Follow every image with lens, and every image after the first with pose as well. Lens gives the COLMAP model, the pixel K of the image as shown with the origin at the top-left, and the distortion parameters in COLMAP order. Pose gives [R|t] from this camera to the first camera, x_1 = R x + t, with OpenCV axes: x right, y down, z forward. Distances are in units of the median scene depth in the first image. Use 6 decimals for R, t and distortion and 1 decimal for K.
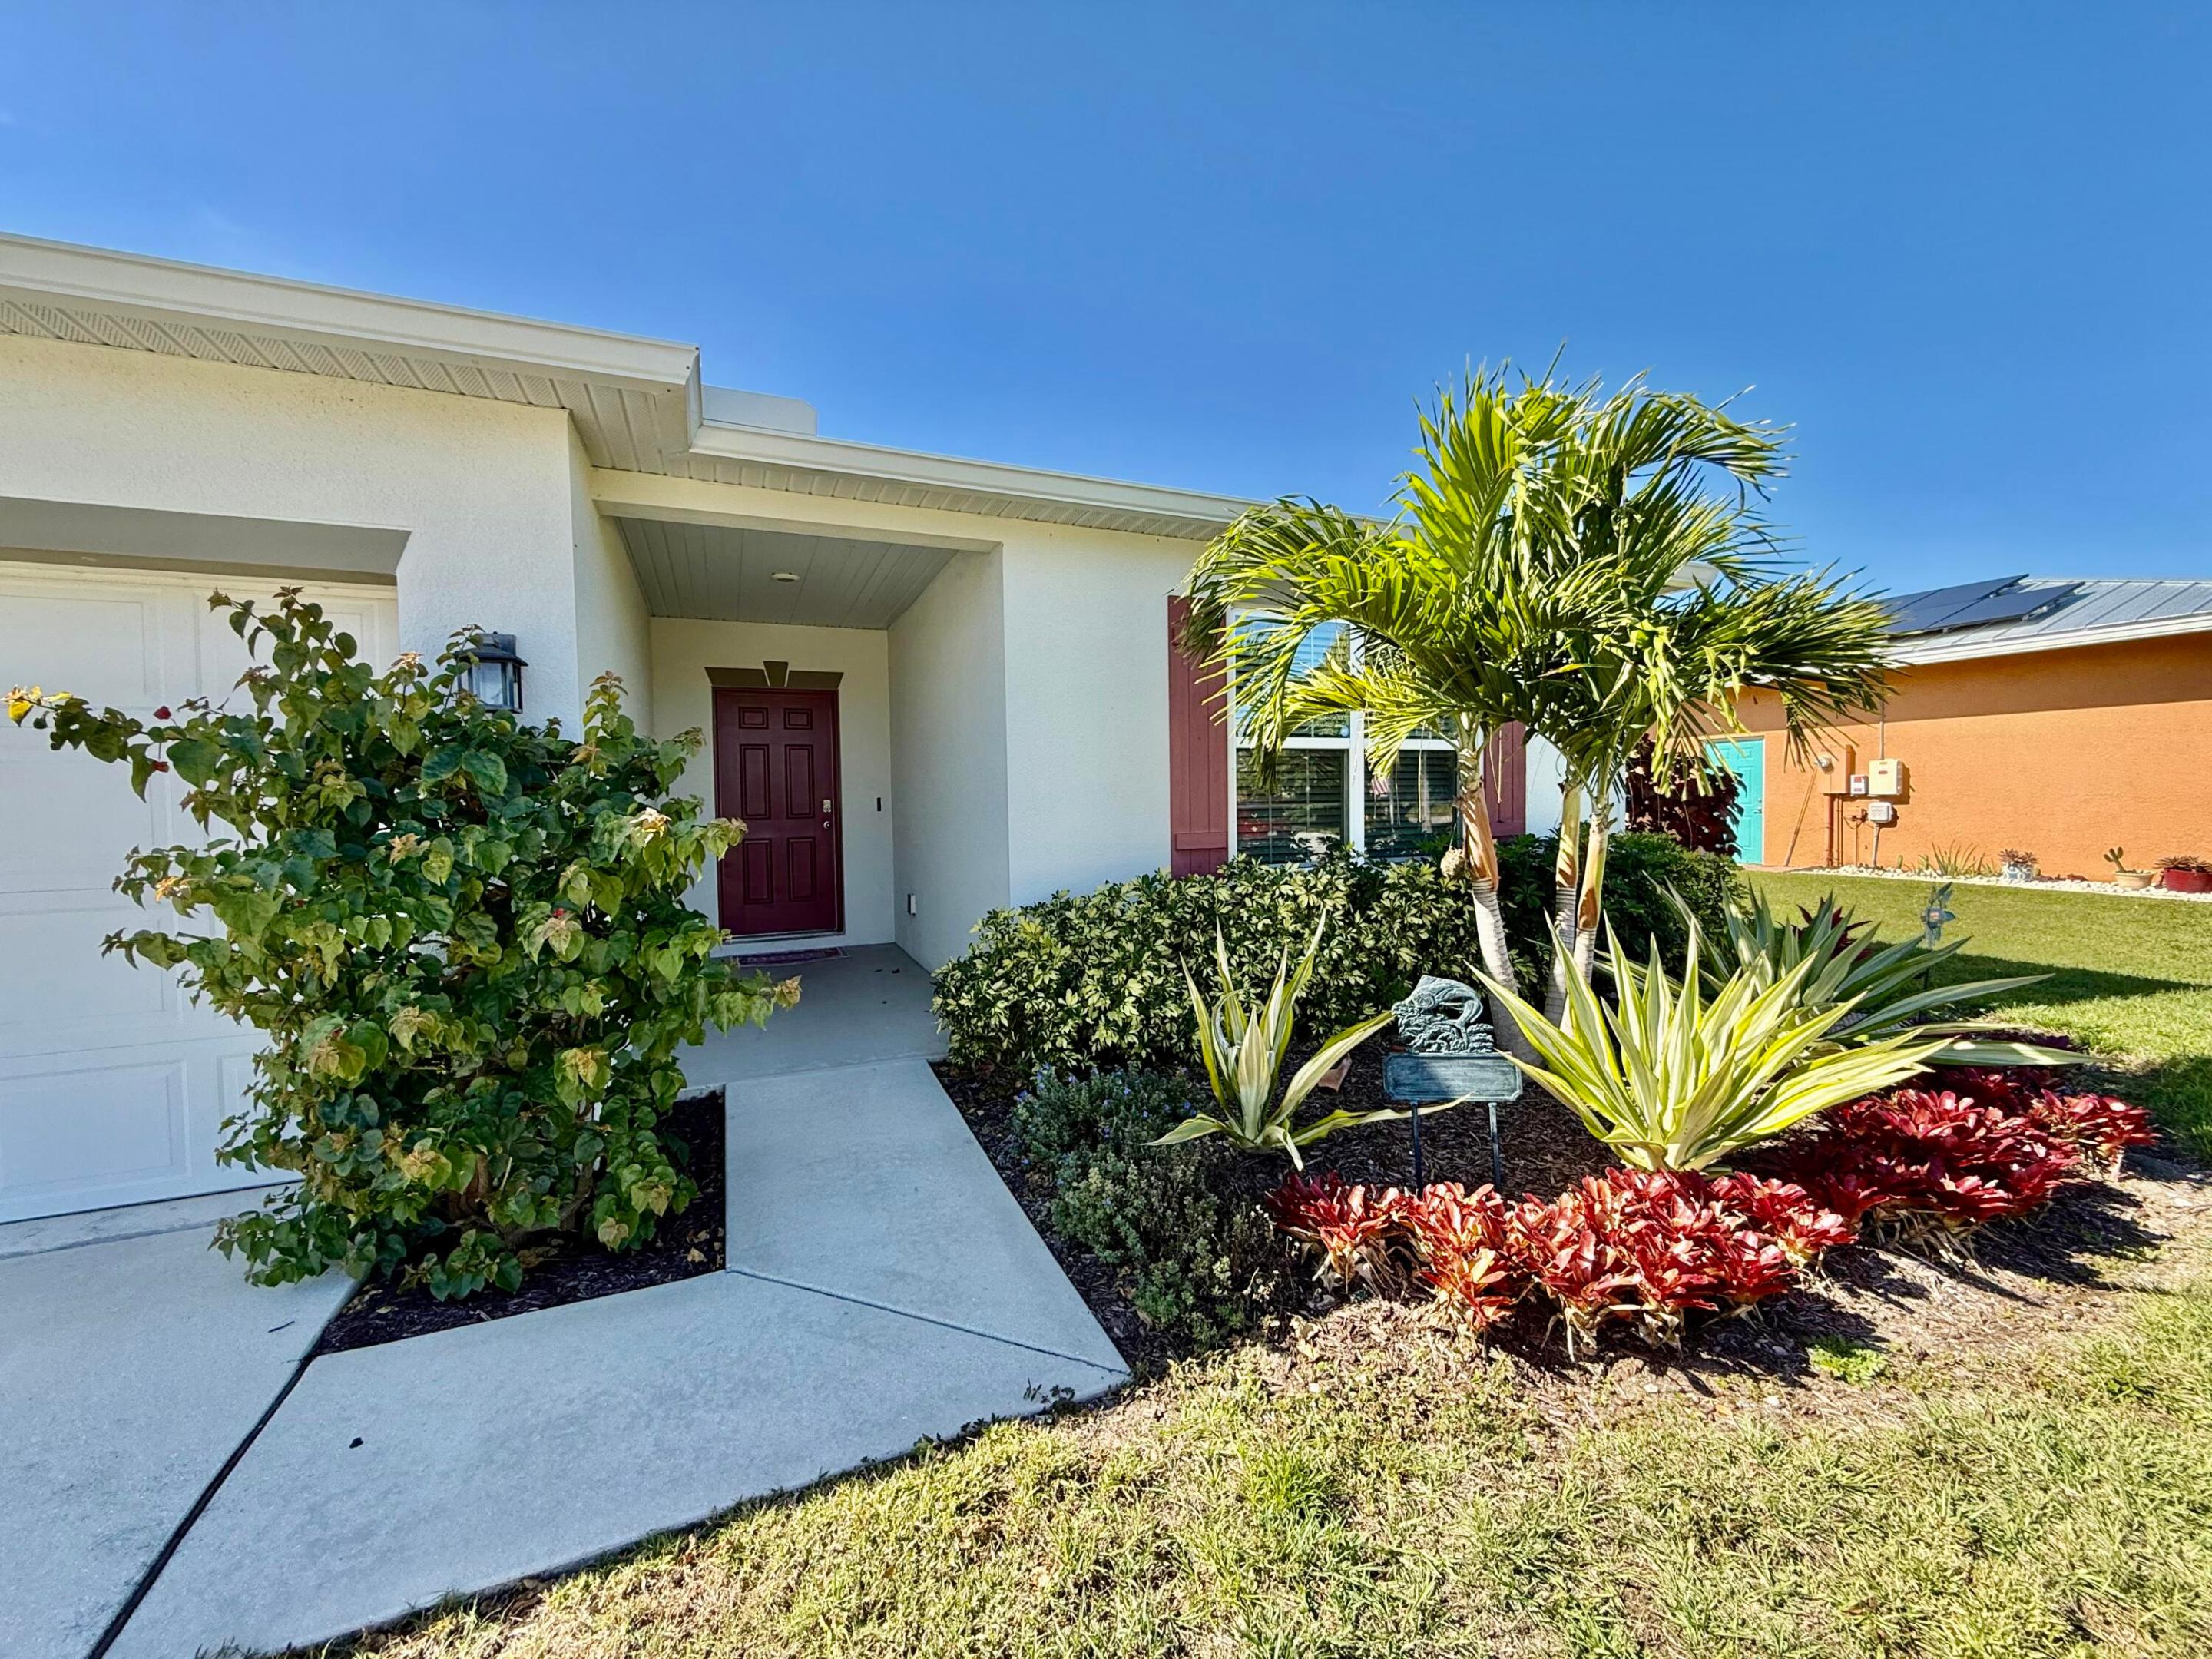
lens RADIAL K [[880.3, 0, 1105.6], [0, 880.3, 820.5], [0, 0, 1]] dist [-0.002456, 0.001039]
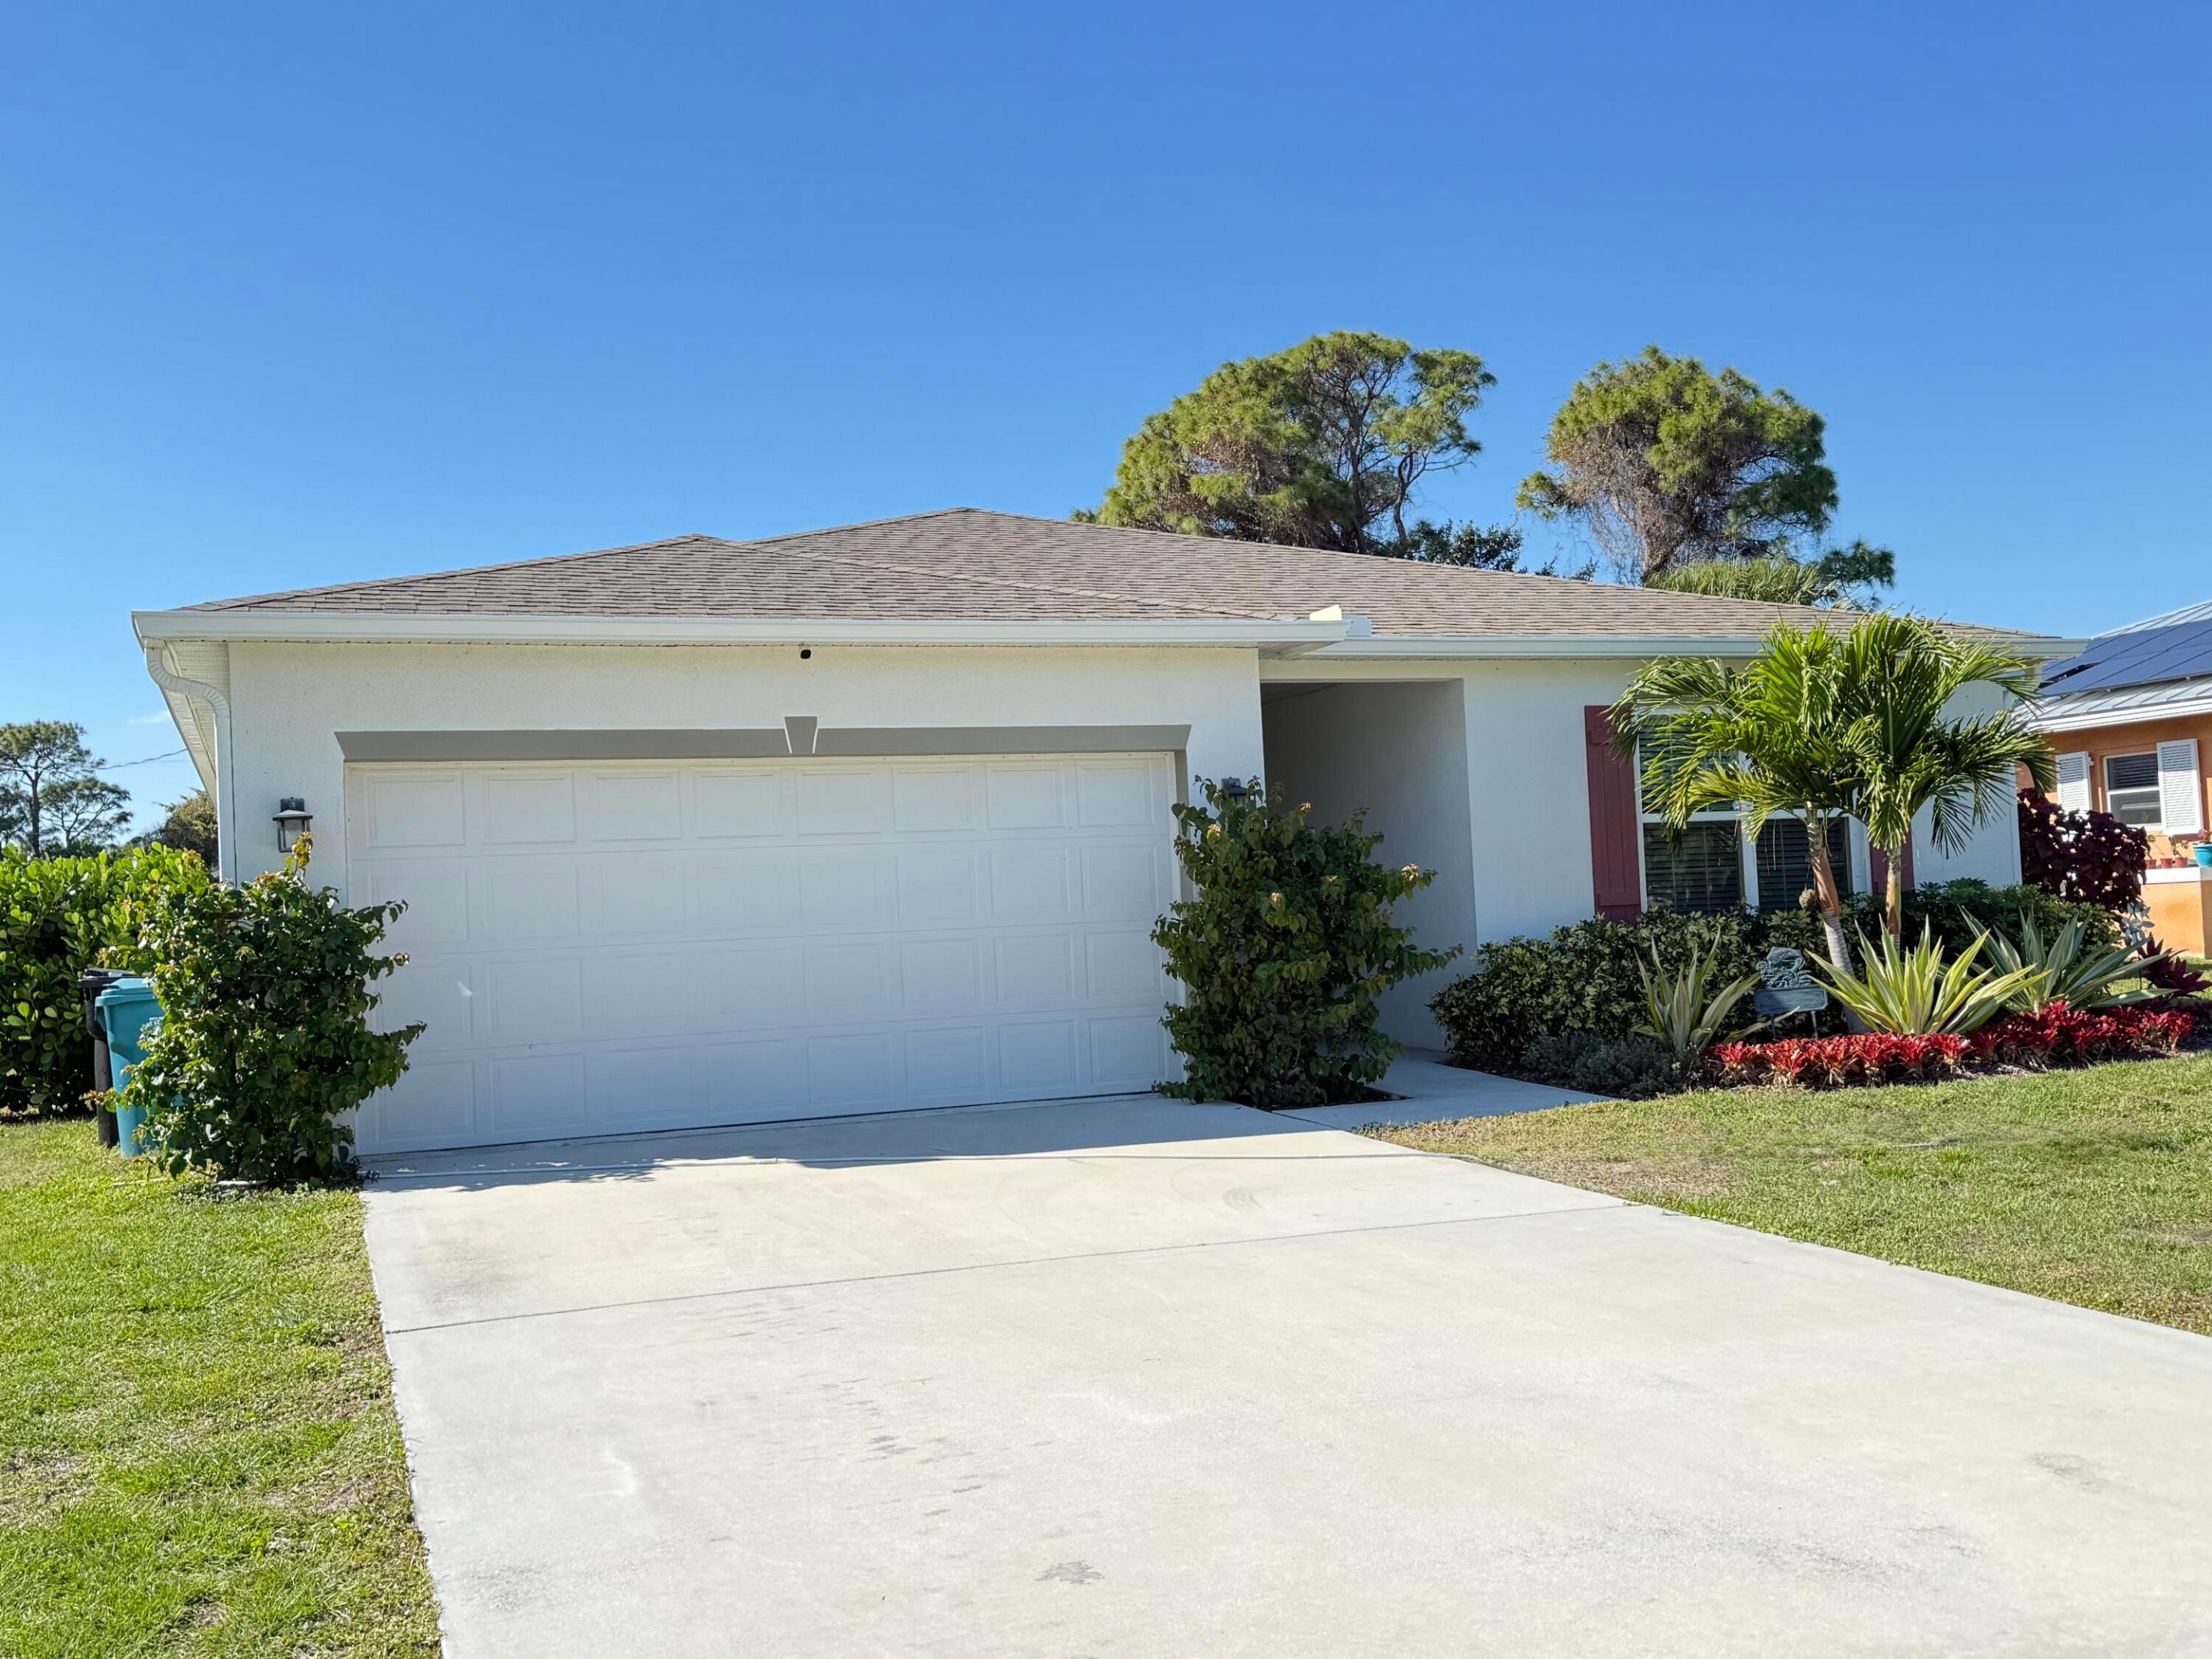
lens RADIAL K [[1945.4, 0, 1097.5], [0, 1945.4, 836.1], [0, 0, 1]] dist [0.041970, -0.017494]
pose [[0.996597, -0.031376, -0.076229, -0.541344], [0.026382, 0.997493, -0.065657, 0.126914], [0.078098, 0.063423, 0.994926, -2.367507]]
